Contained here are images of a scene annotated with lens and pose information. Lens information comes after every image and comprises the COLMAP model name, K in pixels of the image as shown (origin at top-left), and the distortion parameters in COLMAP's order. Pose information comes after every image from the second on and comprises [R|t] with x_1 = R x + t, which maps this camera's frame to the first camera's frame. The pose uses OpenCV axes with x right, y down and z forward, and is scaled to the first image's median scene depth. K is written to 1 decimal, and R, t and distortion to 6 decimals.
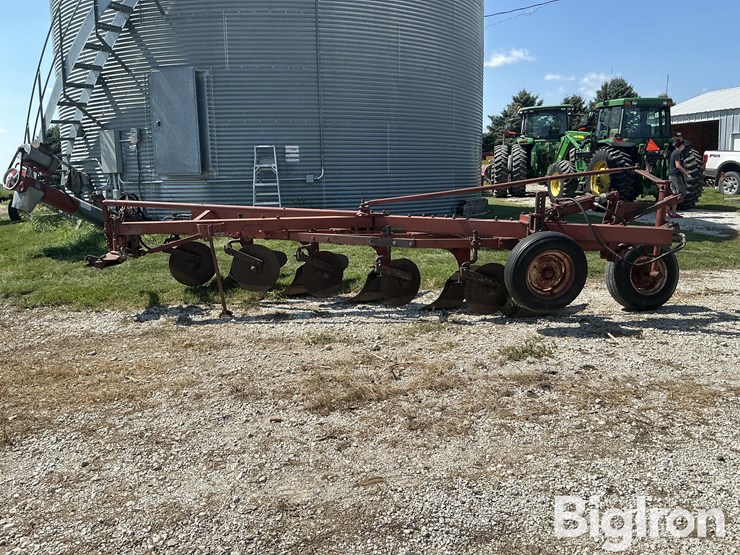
lens RADIAL K [[615.1, 0, 370.6], [0, 615.1, 279.9], [0, 0, 1]] dist [0.137110, -0.276969]
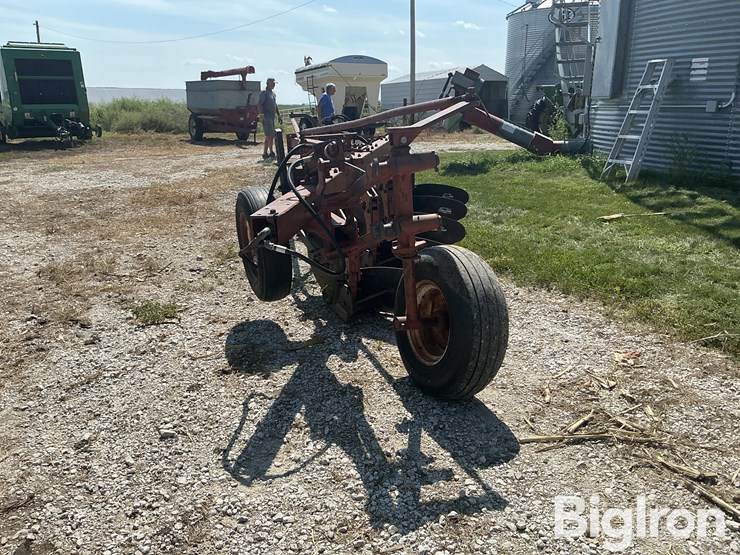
lens RADIAL K [[615.1, 0, 370.6], [0, 615.1, 279.9], [0, 0, 1]] dist [0.137110, -0.276969]
pose [[0.253285, 0.282208, -0.925314, 0.492164], [-0.172451, 0.954355, 0.243860, -0.085127], [0.951897, 0.097805, 0.290391, 0.469005]]
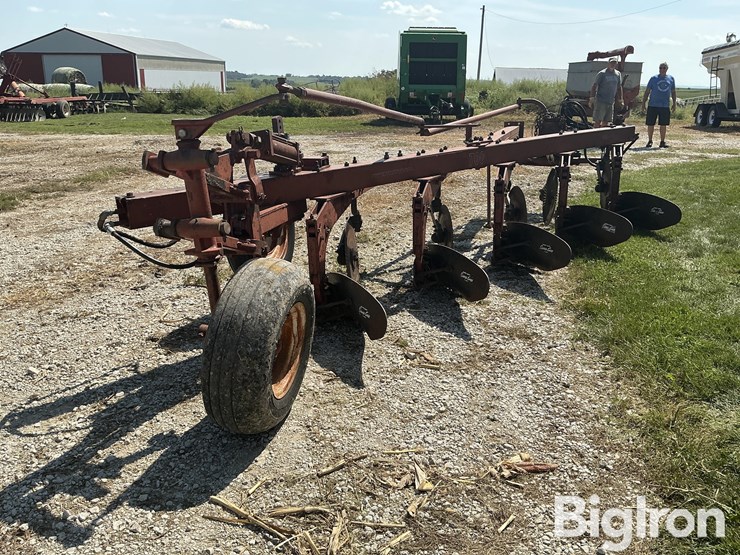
lens RADIAL K [[615.1, 0, 370.6], [0, 615.1, 279.9], [0, 0, 1]] dist [0.137110, -0.276969]
pose [[-0.398824, 0.291253, -0.869547, 0.435330], [-0.167042, 0.909285, 0.381179, -0.129569], [0.901685, 0.297274, -0.313993, 0.697054]]
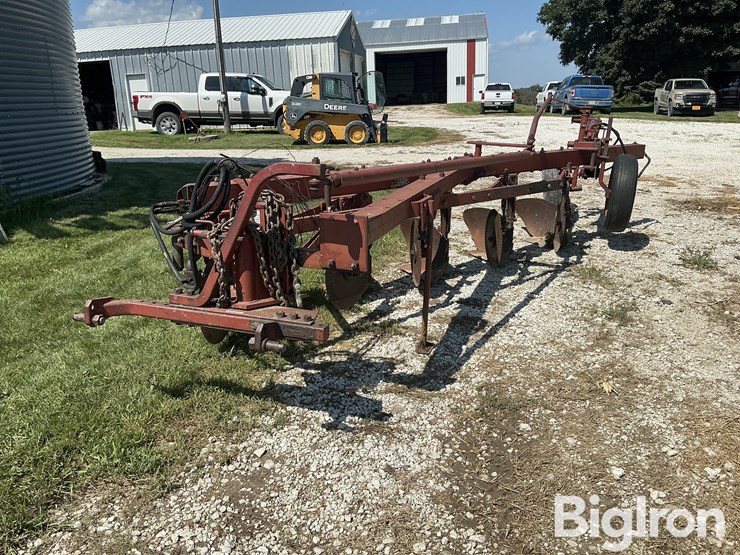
lens RADIAL K [[615.1, 0, 370.6], [0, 615.1, 279.9], [0, 0, 1]] dist [0.137110, -0.276969]
pose [[0.431614, -0.252485, 0.866003, -0.454279], [0.183786, 0.964506, 0.189605, -0.075035], [-0.883137, 0.077323, 0.462698, 0.457796]]
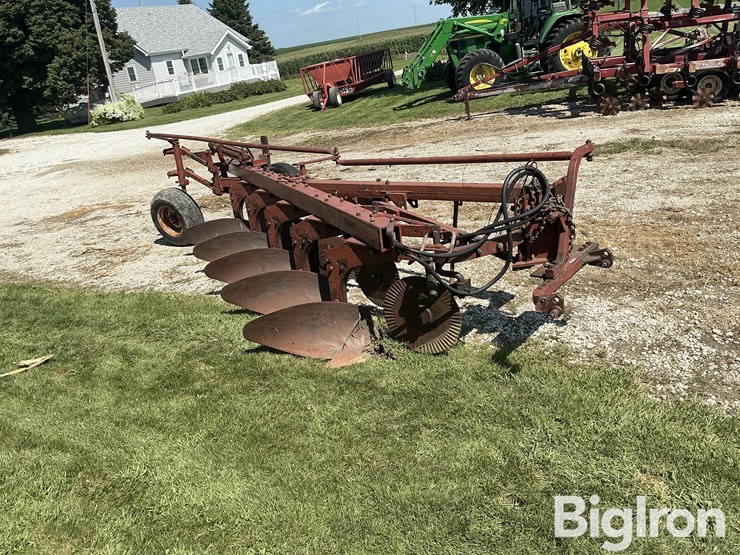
lens RADIAL K [[615.1, 0, 370.6], [0, 615.1, 279.9], [0, 0, 1]] dist [0.137110, -0.276969]
pose [[-0.725544, -0.124781, 0.676769, -0.424691], [0.273425, 0.850200, 0.449888, -0.207743], [-0.631526, 0.511459, -0.582739, 0.907144]]
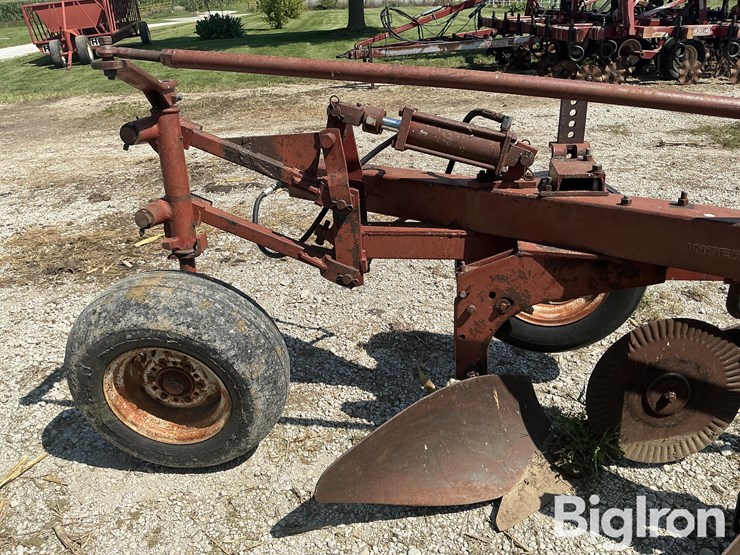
lens RADIAL K [[619.1, 0, 372.0], [0, 619.1, 278.4], [0, 0, 1]] dist [0.110897, -0.223379]
pose [[-0.962167, -0.060992, 0.265546, 0.132152], [0.104085, 0.818418, 0.565118, -0.136509], [-0.251795, 0.571378, -0.781106, 0.712071]]
